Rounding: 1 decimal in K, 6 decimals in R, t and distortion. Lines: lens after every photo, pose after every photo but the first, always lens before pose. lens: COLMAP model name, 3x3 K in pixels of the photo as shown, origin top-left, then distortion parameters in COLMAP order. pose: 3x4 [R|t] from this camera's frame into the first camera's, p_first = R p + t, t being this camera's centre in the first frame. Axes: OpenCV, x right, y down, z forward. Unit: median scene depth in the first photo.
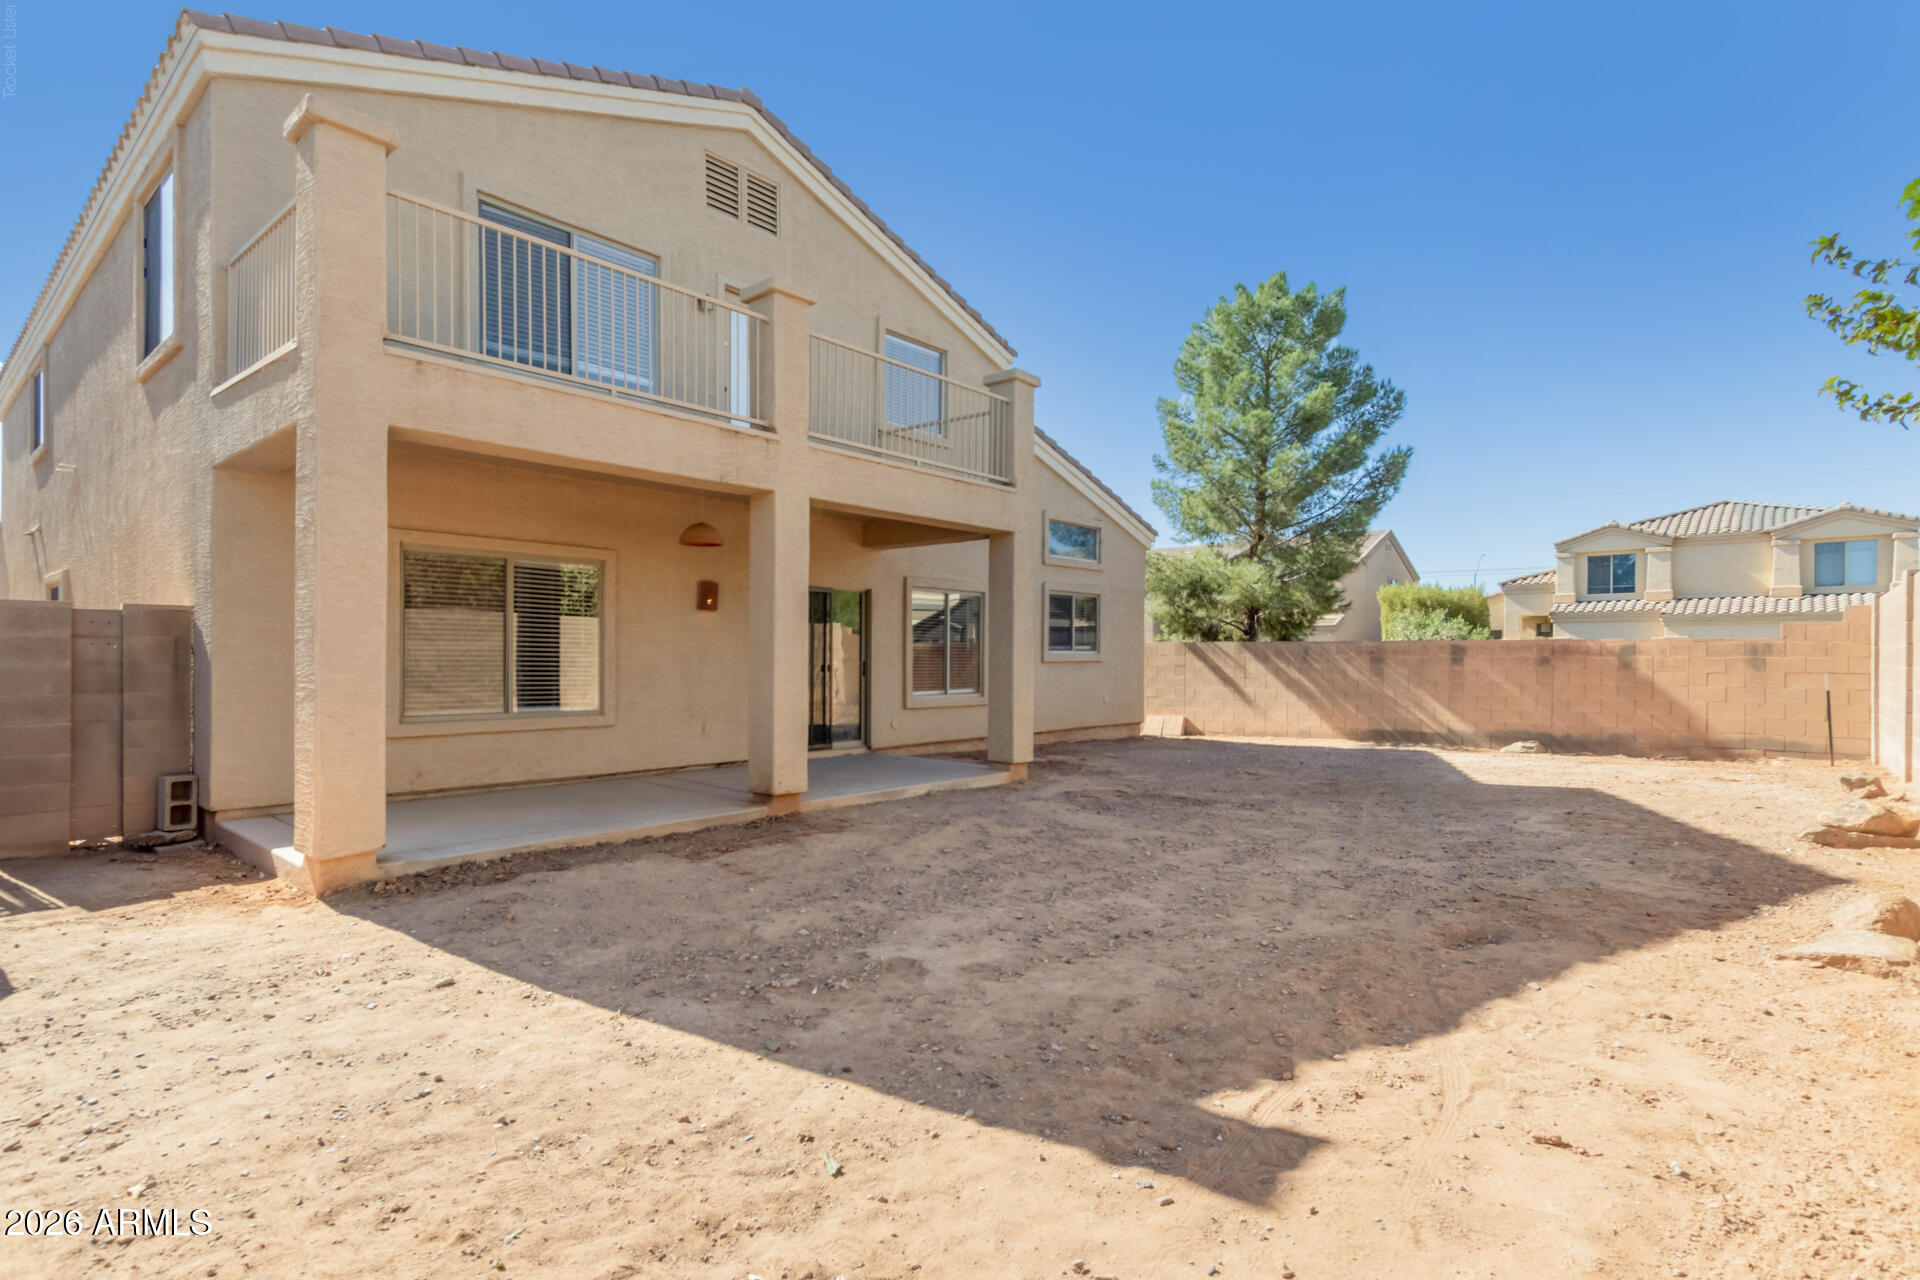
lens RADIAL K [[956.1, 0, 961.4], [0, 956.1, 658.7], [0, 0, 1]] dist [0.004167, -0.002647]
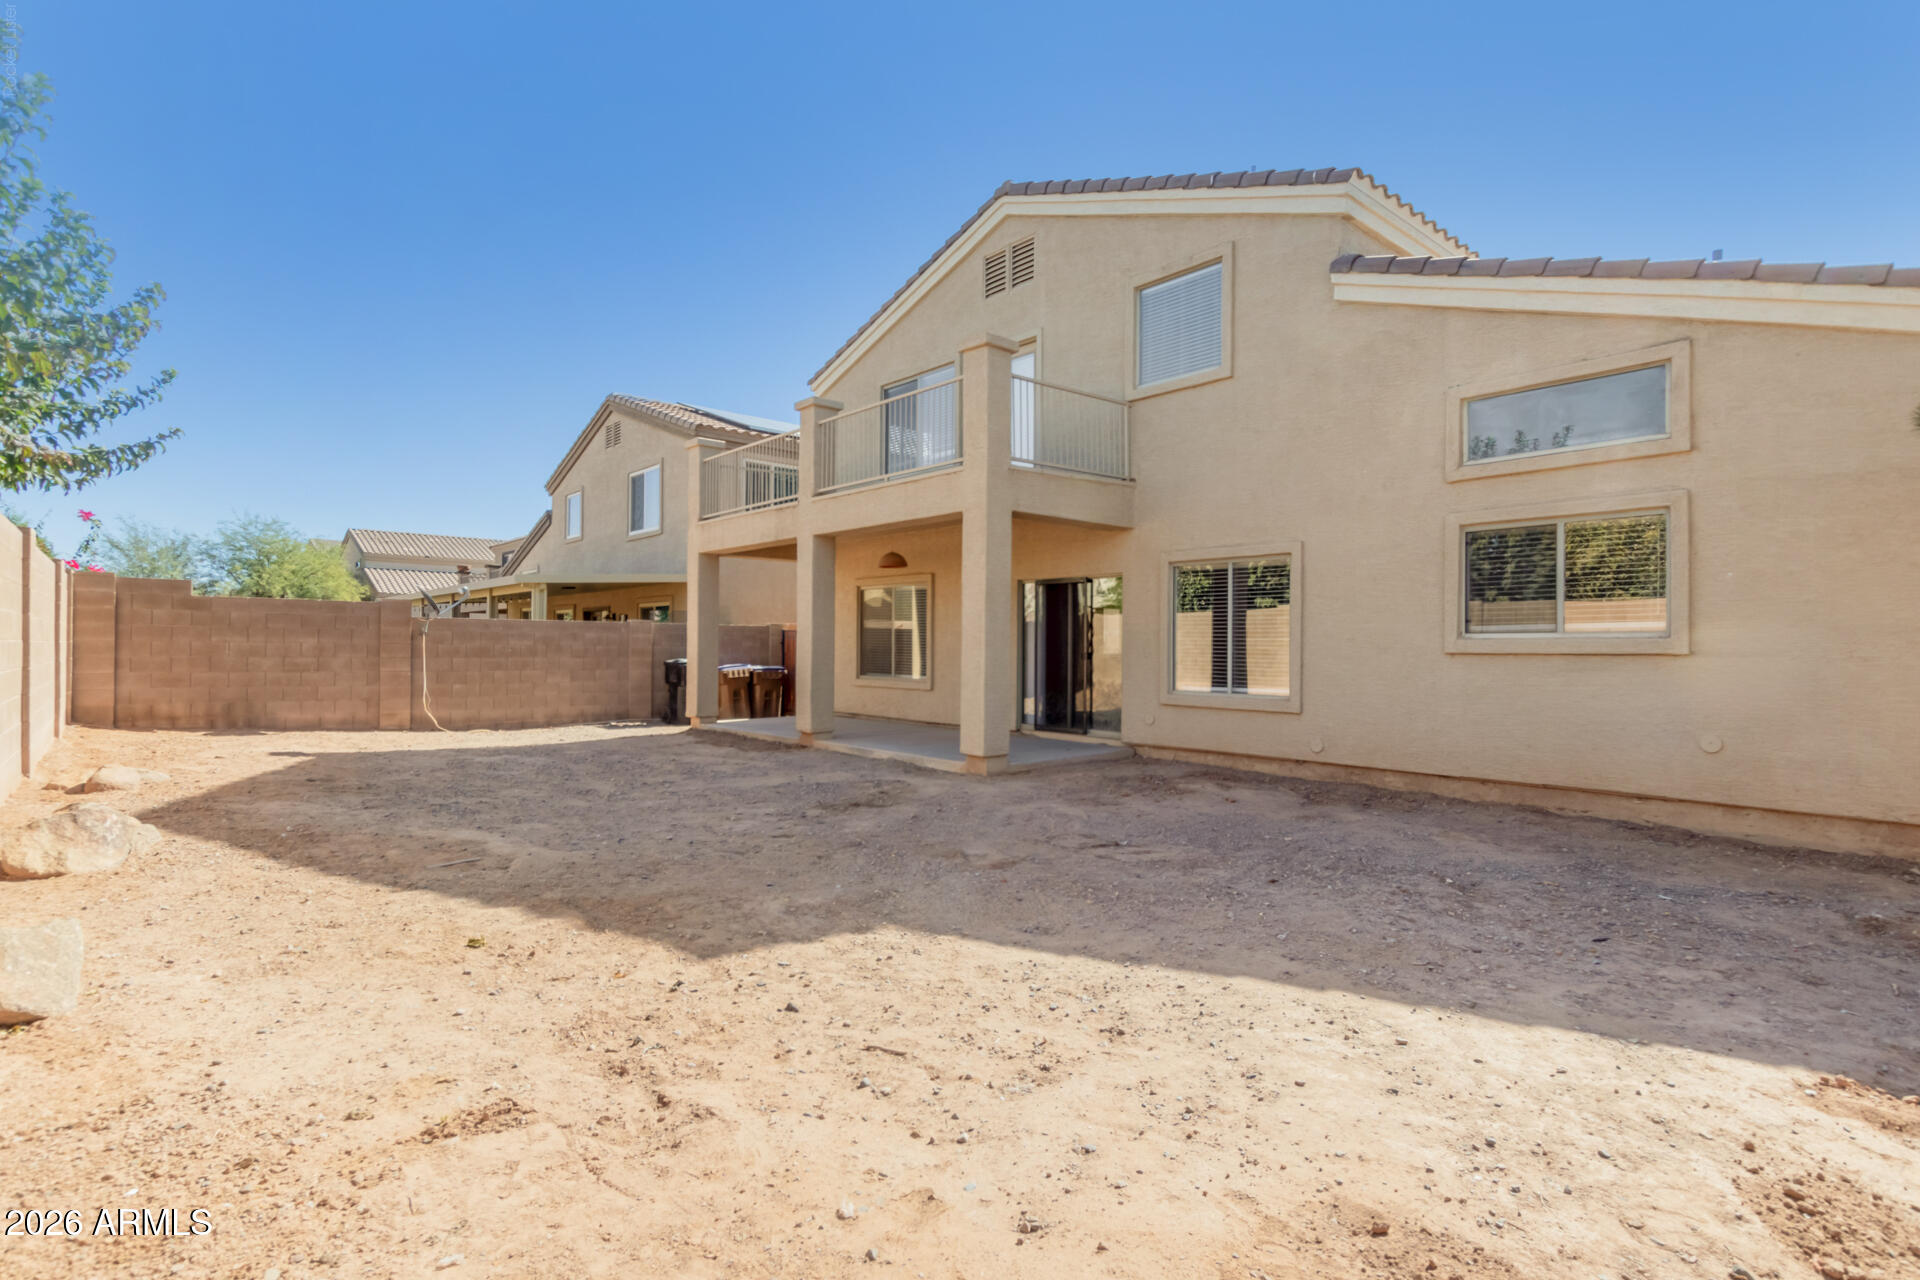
lens RADIAL K [[956.1, 0, 960.5], [0, 956.1, 631.9], [0, 0, 1]] dist [0.004167, -0.002647]
pose [[-0.154384, -0.021804, -0.987770, 0.881960], [-0.012201, 0.999722, -0.020161, 0.007440], [0.987936, 0.008939, -0.154607, 1.014869]]
